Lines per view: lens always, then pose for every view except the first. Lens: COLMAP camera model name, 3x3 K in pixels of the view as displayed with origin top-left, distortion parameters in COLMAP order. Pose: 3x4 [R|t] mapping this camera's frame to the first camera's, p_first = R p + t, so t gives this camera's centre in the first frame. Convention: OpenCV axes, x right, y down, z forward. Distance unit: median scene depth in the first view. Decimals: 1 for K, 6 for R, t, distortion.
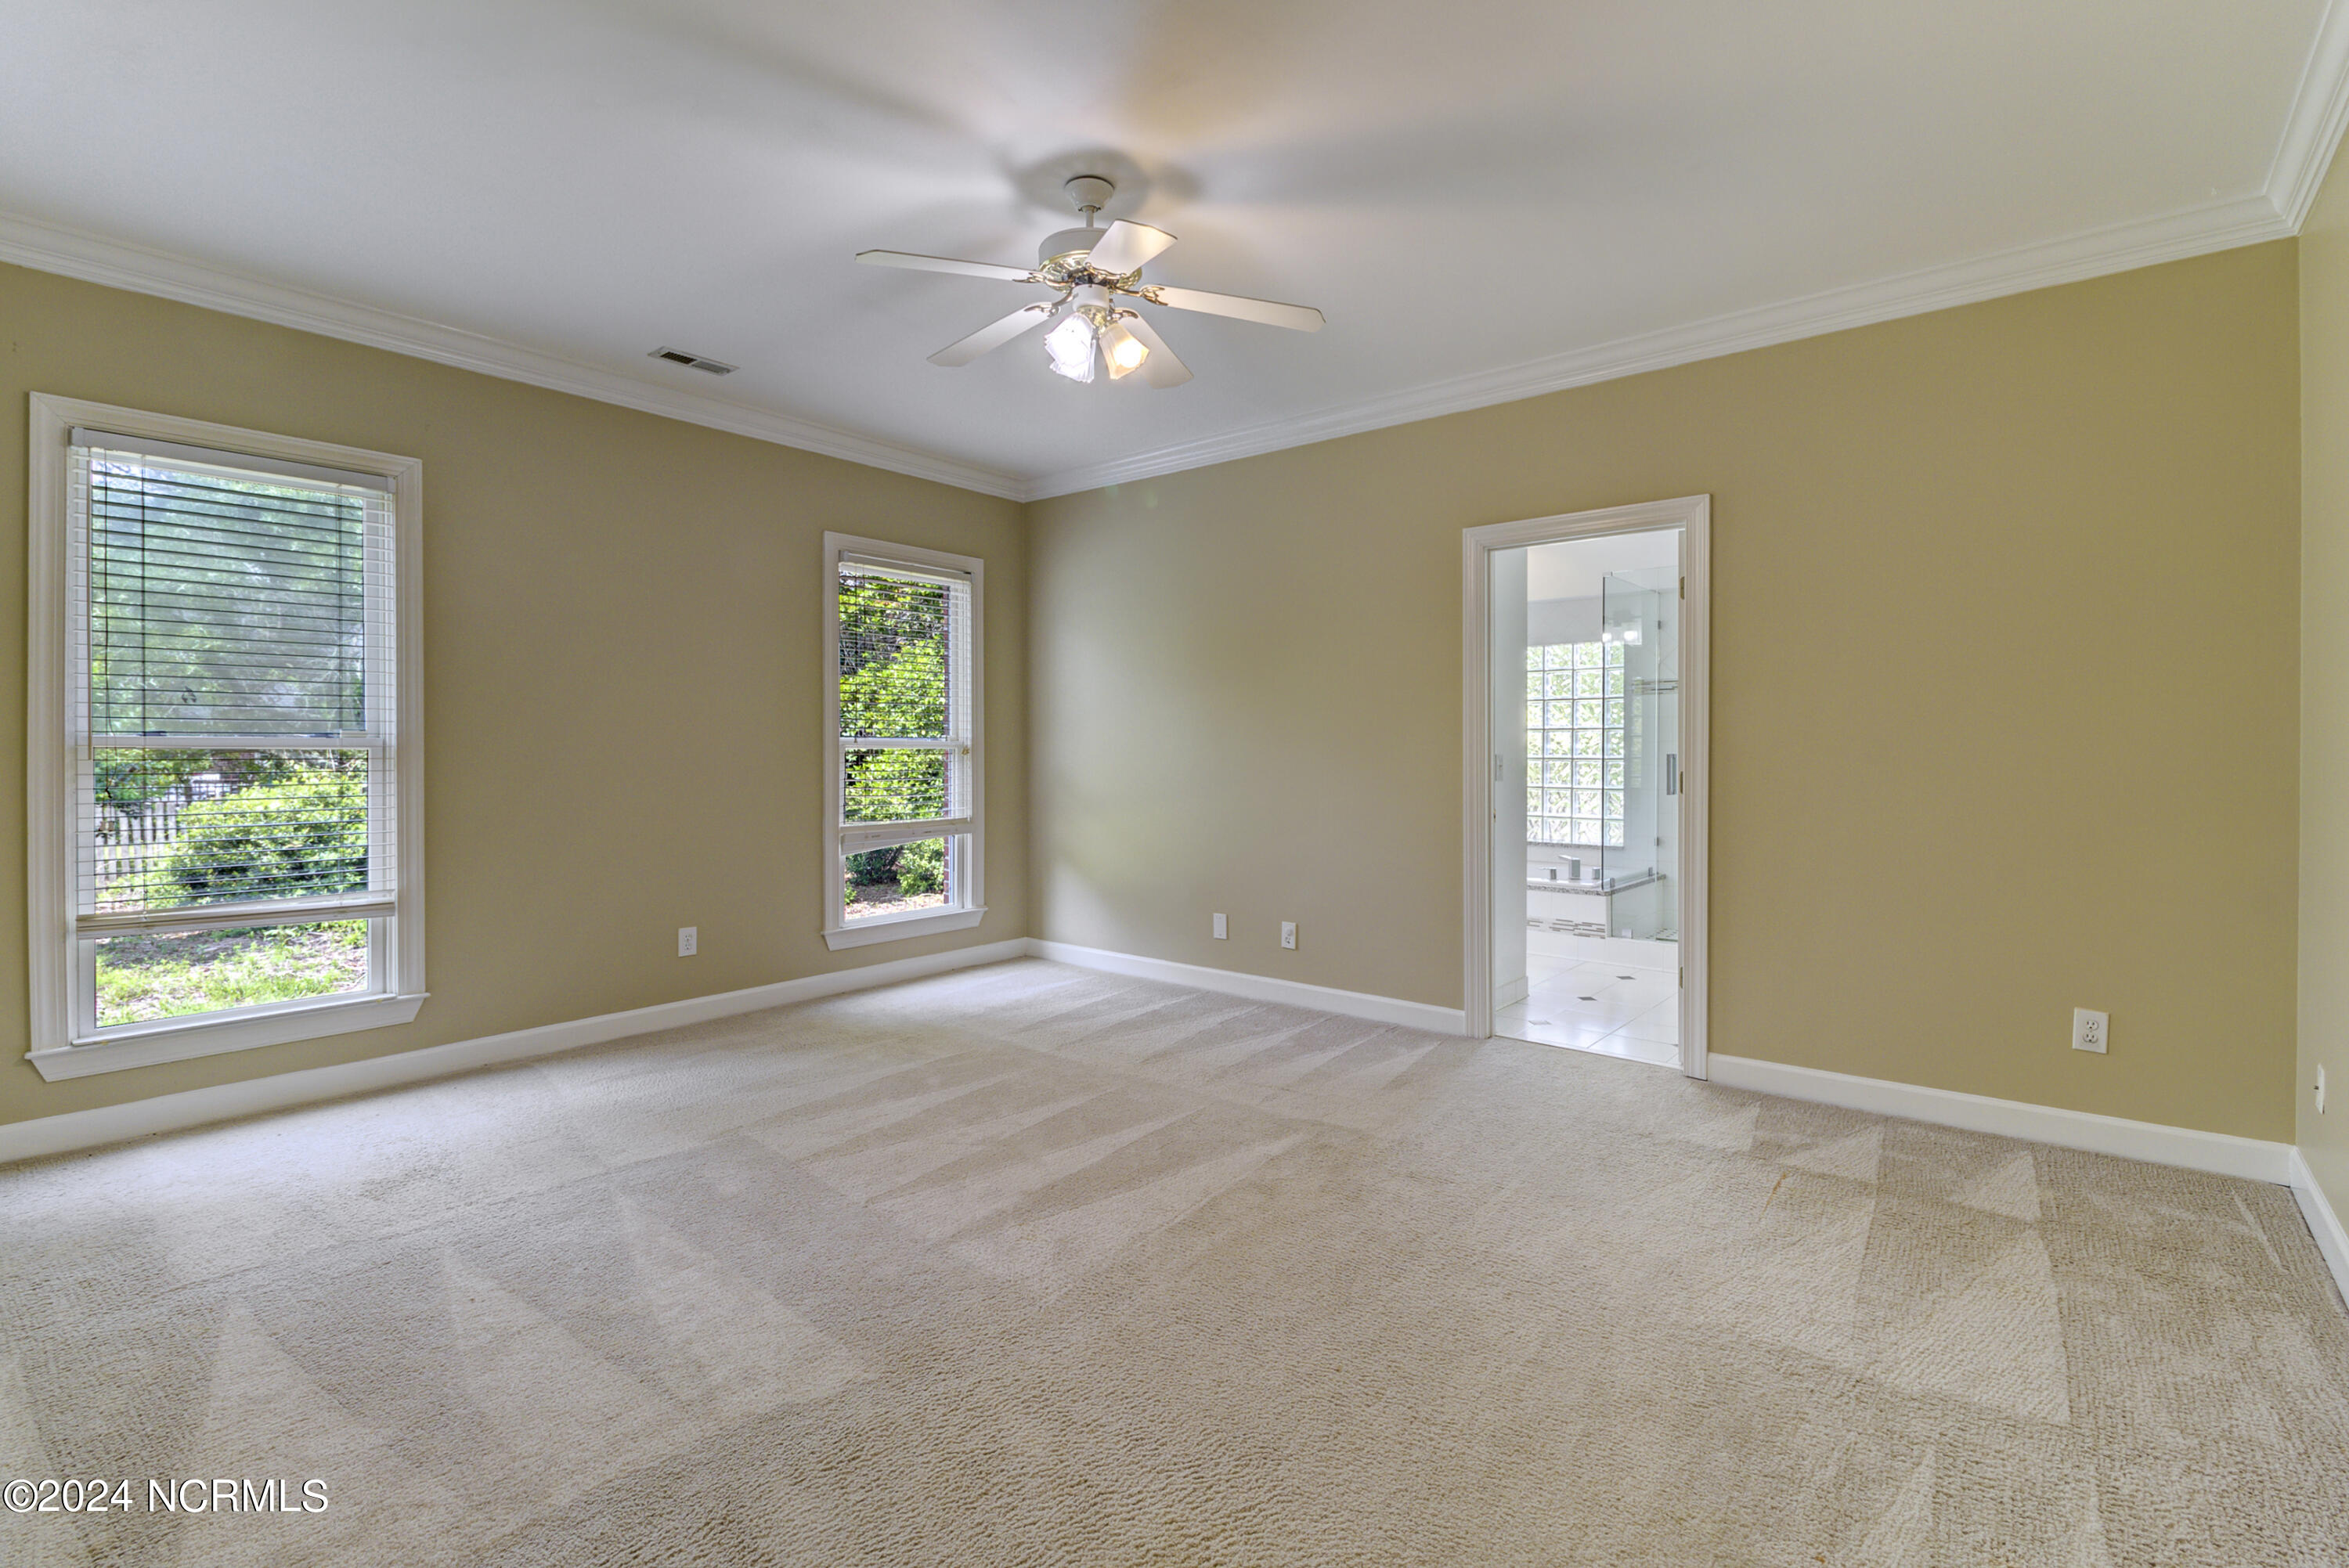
lens RADIAL K [[1075.7, 0, 1178.3], [0, 1075.7, 746.9], [0, 0, 1]] dist [0.002180, 0.000206]
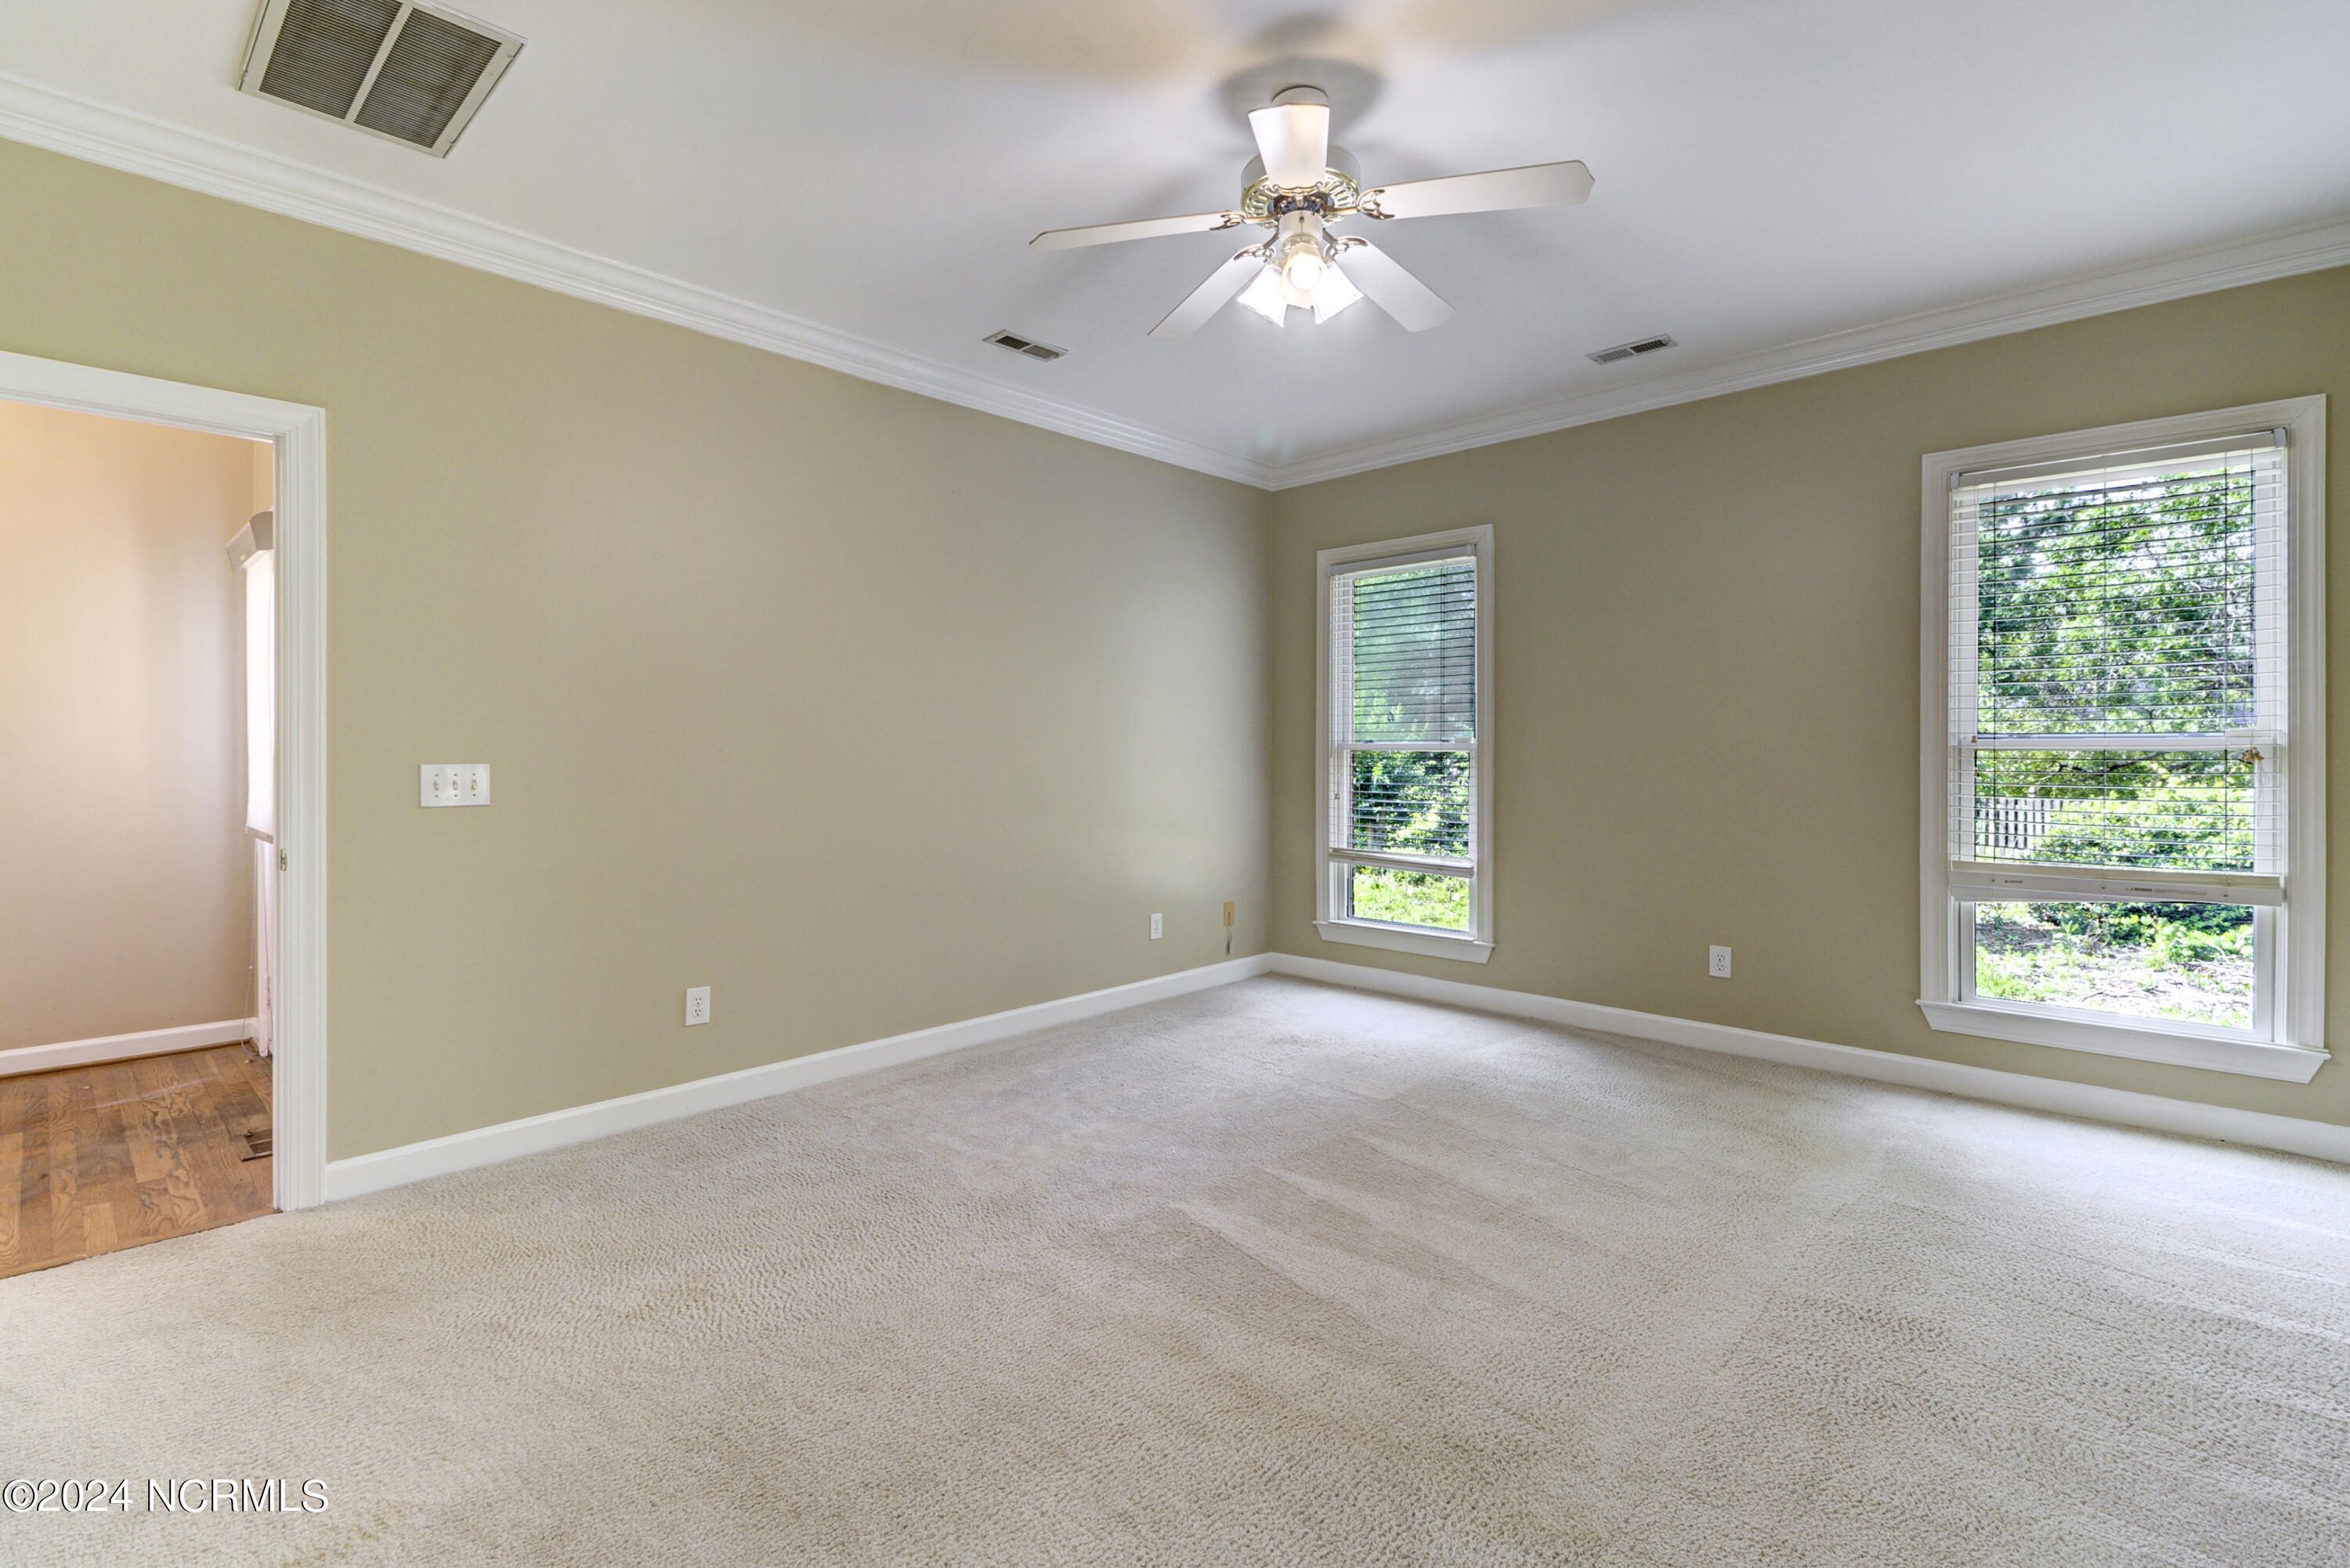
lens RADIAL K [[1076.2, 0, 1178.8], [0, 1076.2, 746.9], [0, 0, 1]] dist [0.002180, 0.000206]
pose [[-0.072009, -0.001834, -0.997402, 0.392162], [0.000885, 0.999998, -0.001903, -0.000507], [0.997404, -0.001020, -0.072007, 0.482558]]
